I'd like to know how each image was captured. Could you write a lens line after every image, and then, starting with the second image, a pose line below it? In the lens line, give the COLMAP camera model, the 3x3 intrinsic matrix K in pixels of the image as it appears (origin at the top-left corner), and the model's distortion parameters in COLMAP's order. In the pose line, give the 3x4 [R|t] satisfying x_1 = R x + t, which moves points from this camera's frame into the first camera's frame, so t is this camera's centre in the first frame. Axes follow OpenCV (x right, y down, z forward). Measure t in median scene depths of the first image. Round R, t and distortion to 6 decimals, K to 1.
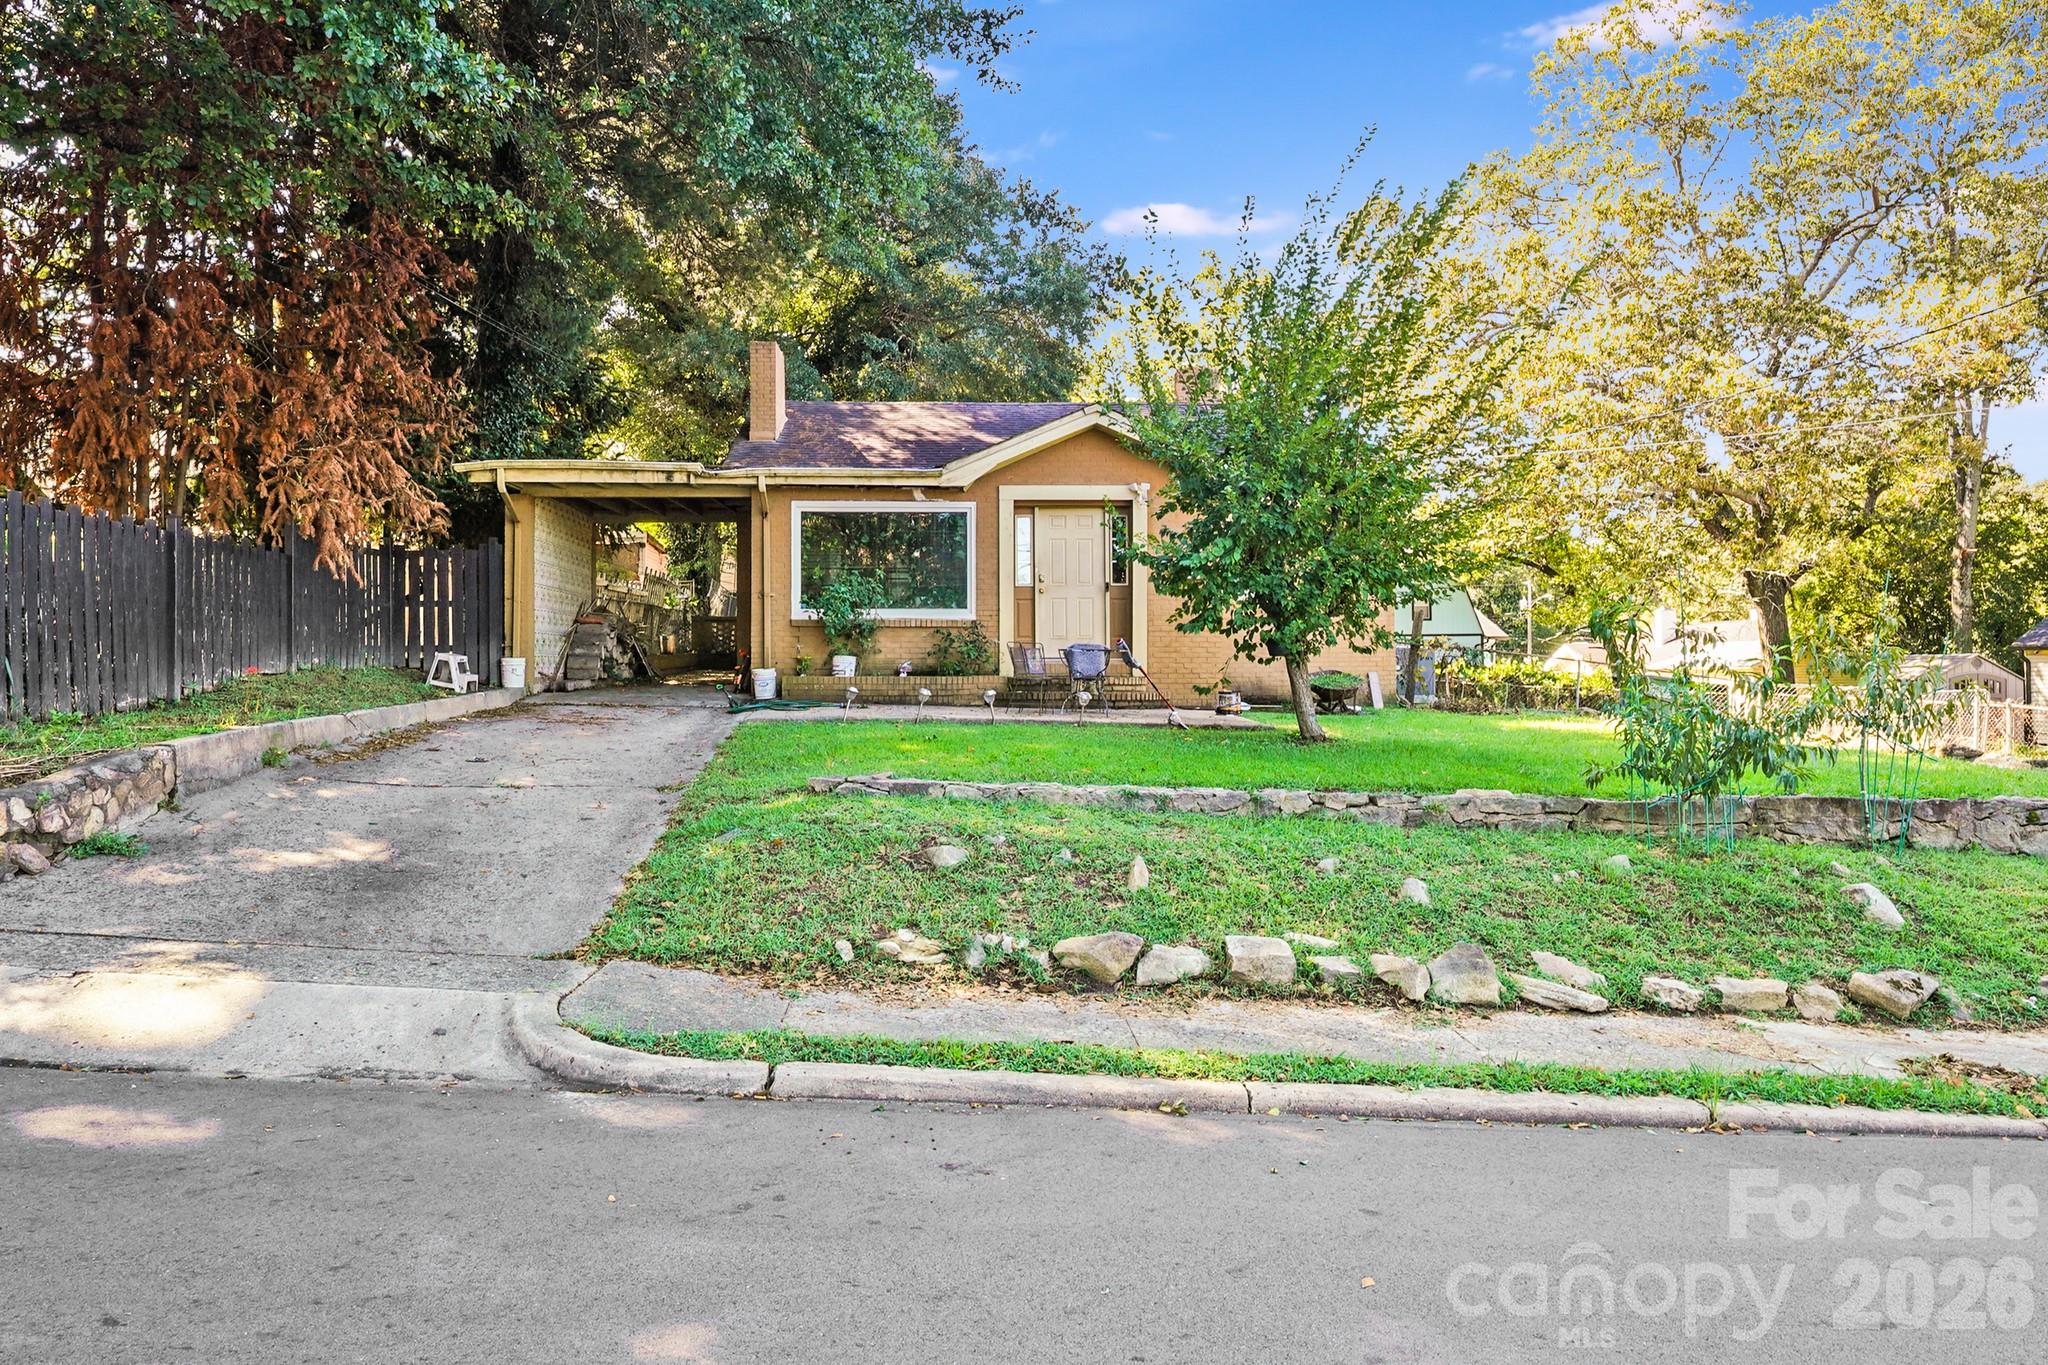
lens RADIAL K [[1232.2, 0, 1017.8], [0, 1232.2, 681.4], [0, 0, 1]] dist [-0.007527, -0.001798]
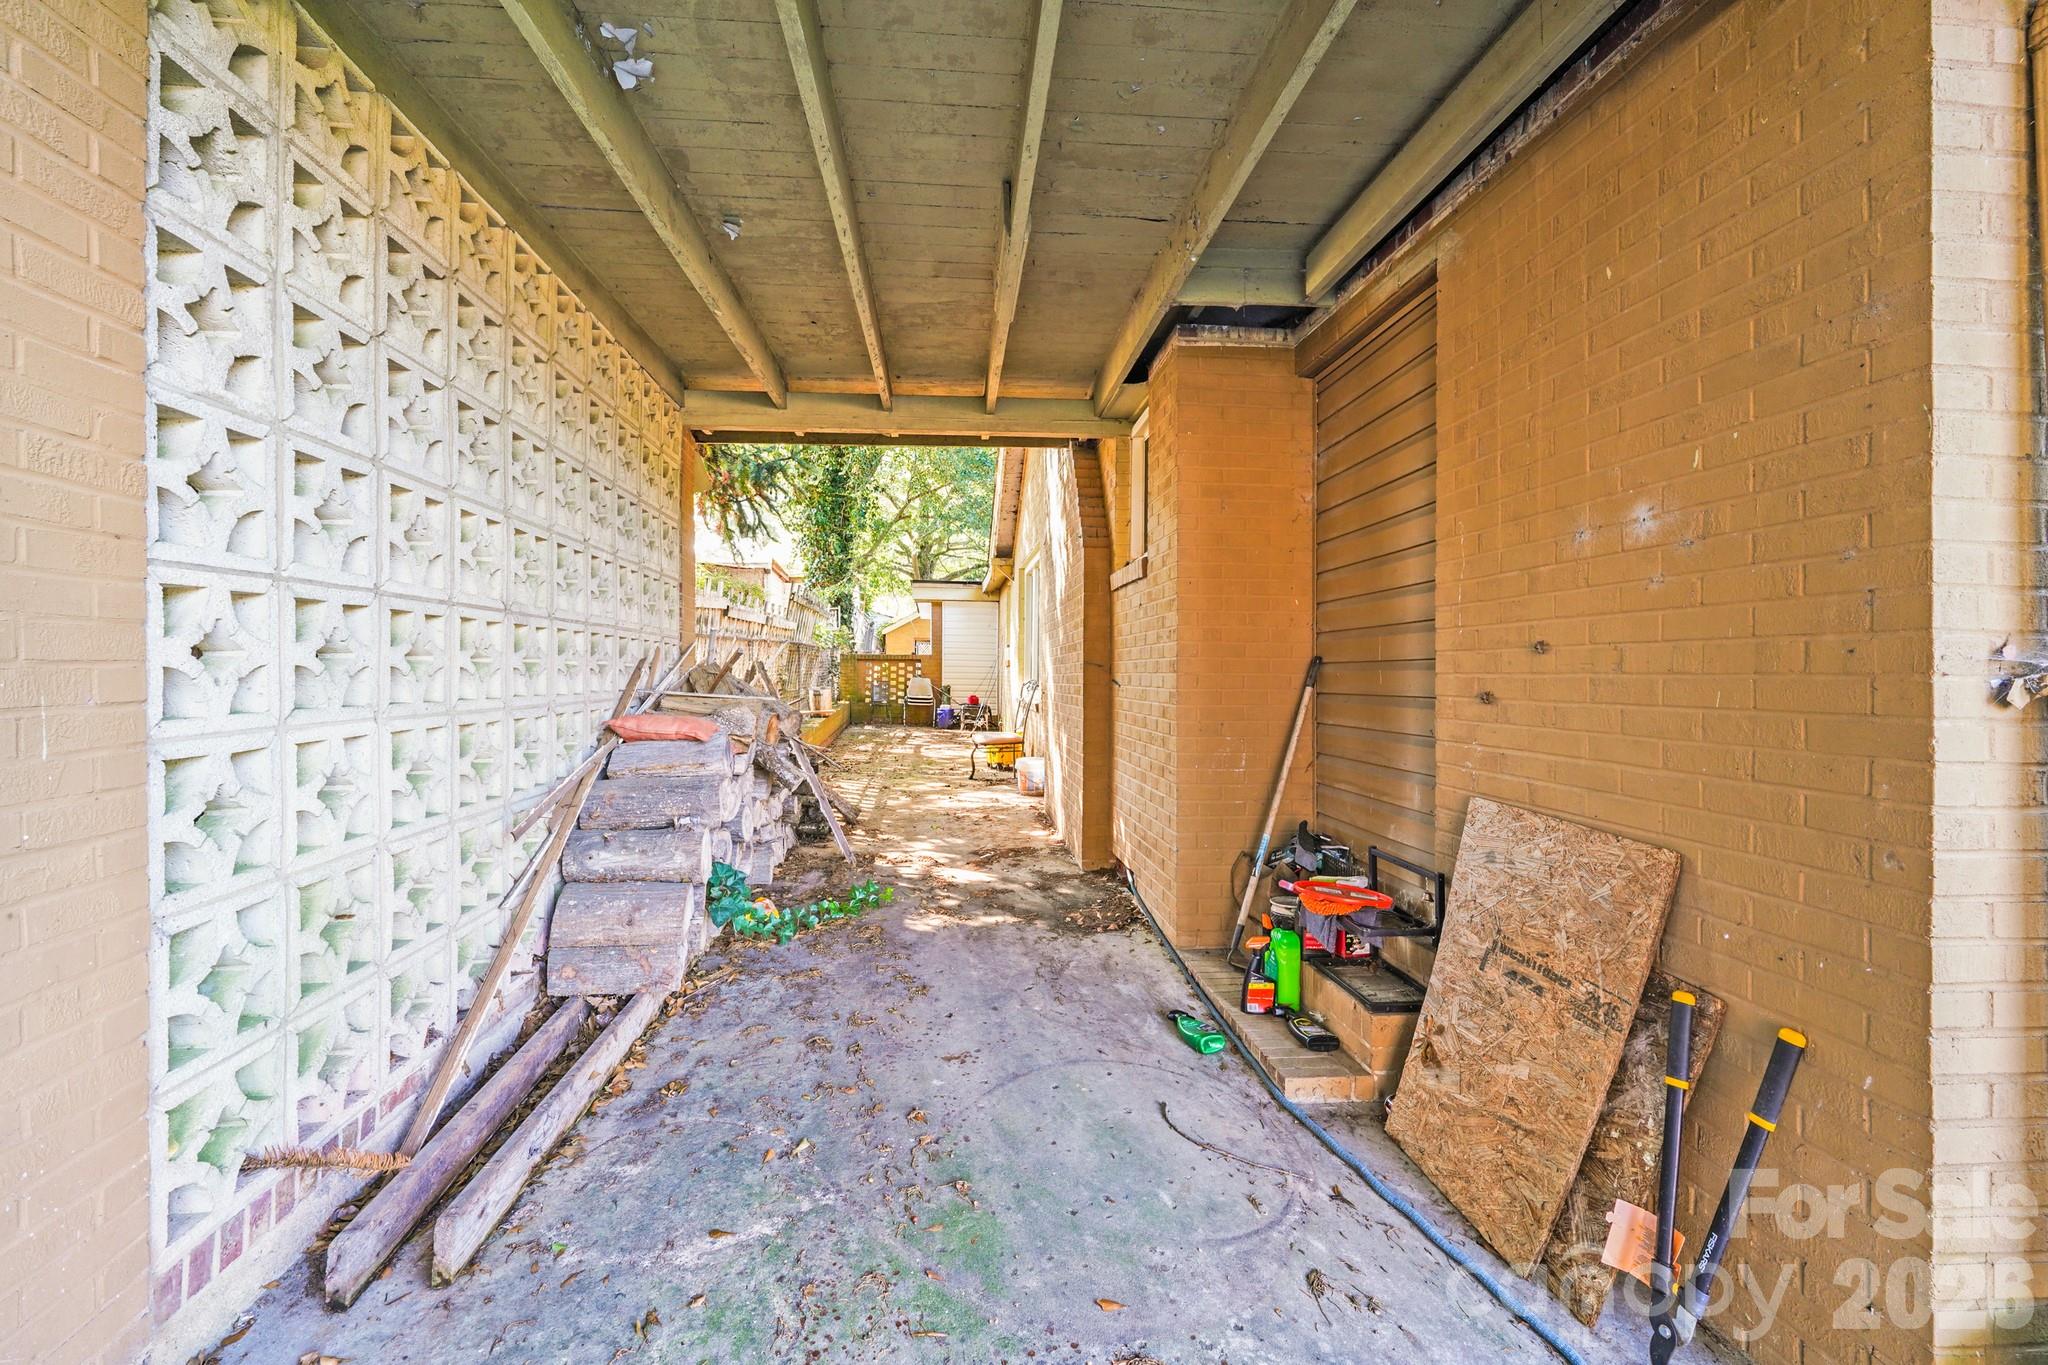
lens RADIAL K [[812.0, 0, 1019.8], [0, 812.0, 680.2], [0, 0, 1]] dist [-0.008385, -0.001154]
pose [[0.999860, 0.004488, 0.016125, -0.311217], [-0.004475, 0.999990, -0.000879, -0.070741], [-0.016129, 0.000806, 0.999870, 0.942622]]
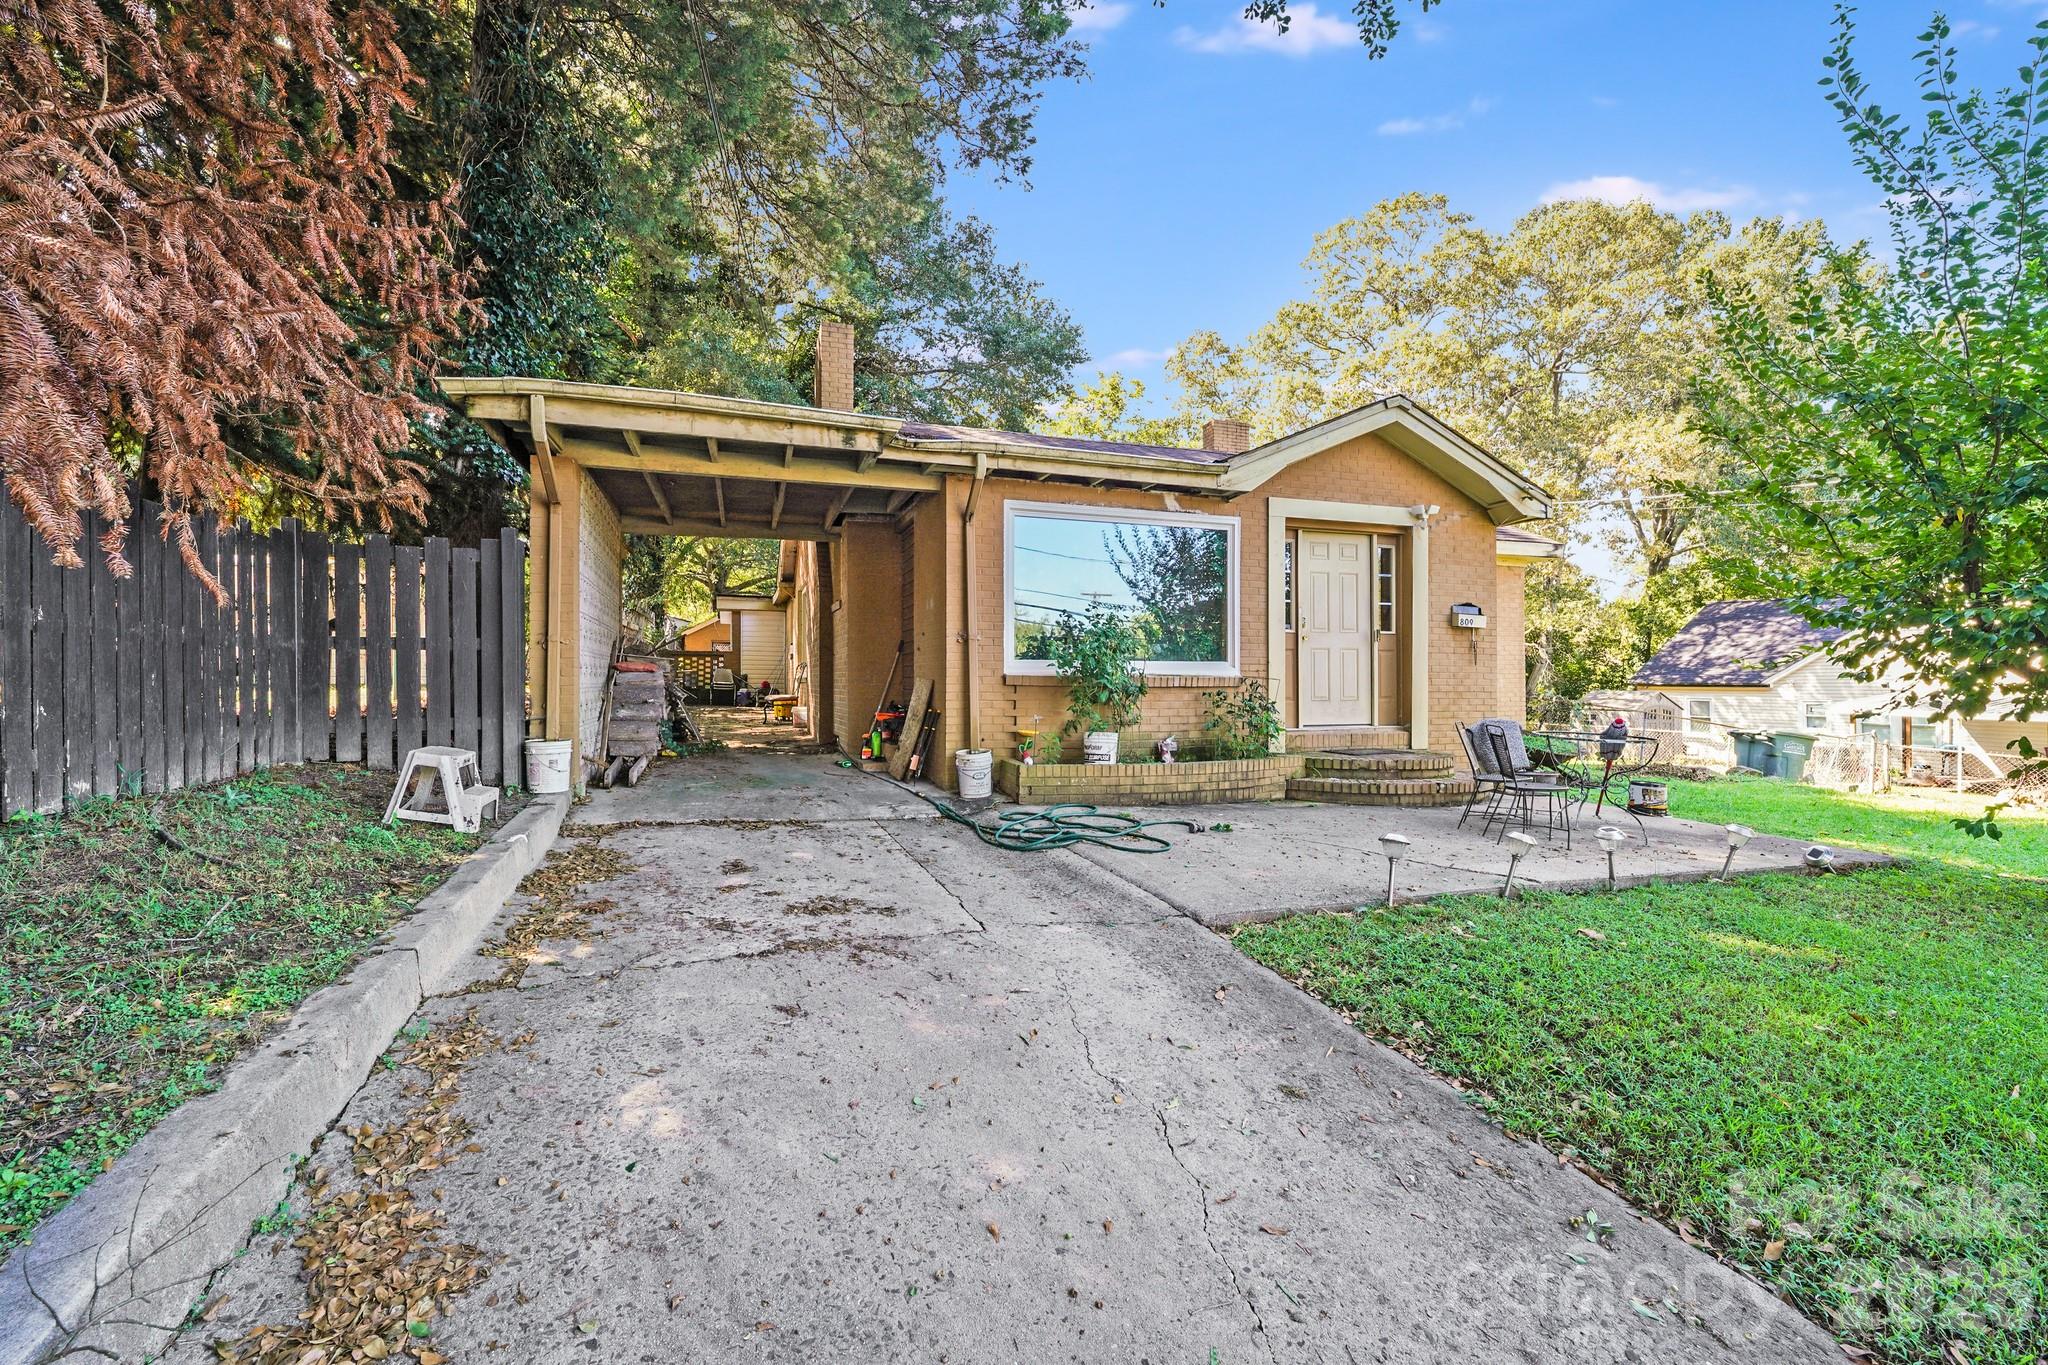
lens RADIAL K [[812.0, 0, 1015.5], [0, 812.0, 690.4], [0, 0, 1]] dist [-0.008385, -0.001154]
pose [[0.966670, 0.001404, 0.256020, -0.297204], [-0.001758, 0.999998, 0.001152, -0.043296], [-0.256018, -0.001564, 0.966671, 0.581489]]
